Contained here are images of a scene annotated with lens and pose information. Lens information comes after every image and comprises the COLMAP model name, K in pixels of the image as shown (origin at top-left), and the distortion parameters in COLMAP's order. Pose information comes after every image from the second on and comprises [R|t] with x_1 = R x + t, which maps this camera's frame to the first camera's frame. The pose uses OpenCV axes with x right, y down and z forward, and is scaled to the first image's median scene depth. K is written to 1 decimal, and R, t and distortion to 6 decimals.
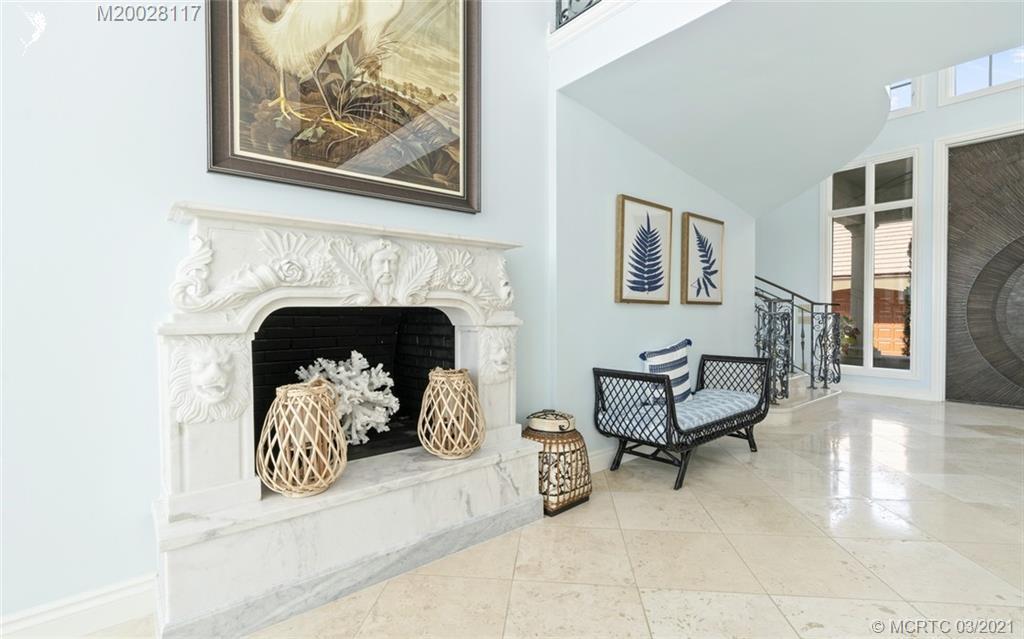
lens RADIAL K [[471.4, 0, 512.0], [0, 471.4, 319.5], [0, 0, 1]] dist [-0.002639, 0.000911]
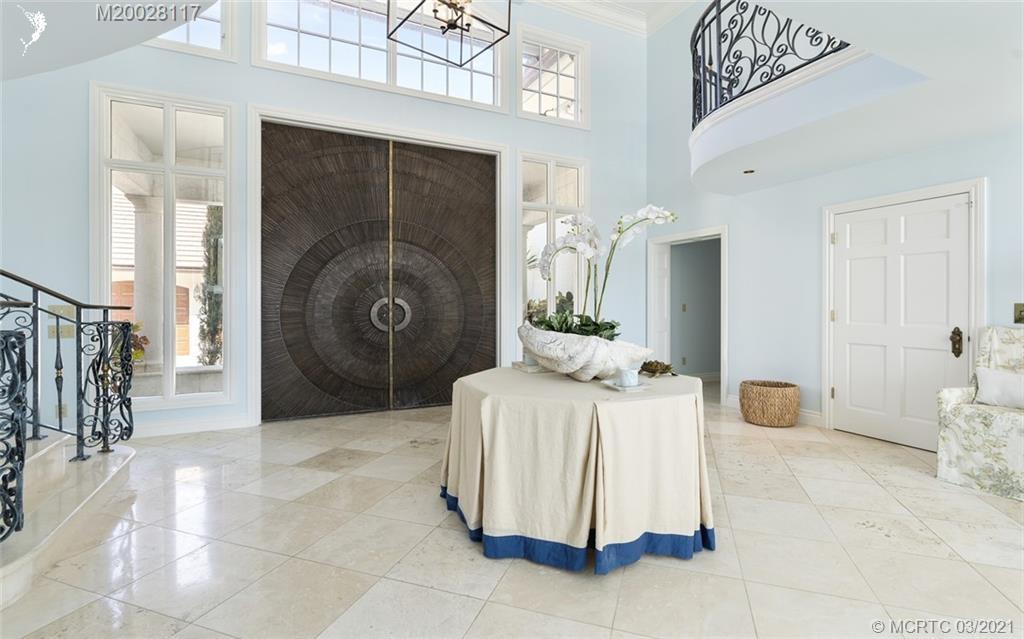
lens RADIAL K [[472.5, 0, 510.5], [0, 472.5, 301.9], [0, 0, 1]] dist [-0.001723, 0.000212]
pose [[0.248299, 0.004653, 0.968672, 0.353846], [0.017561, 0.999803, -0.009304, -0.039877], [-0.968524, 0.019321, 0.248168, 0.579462]]
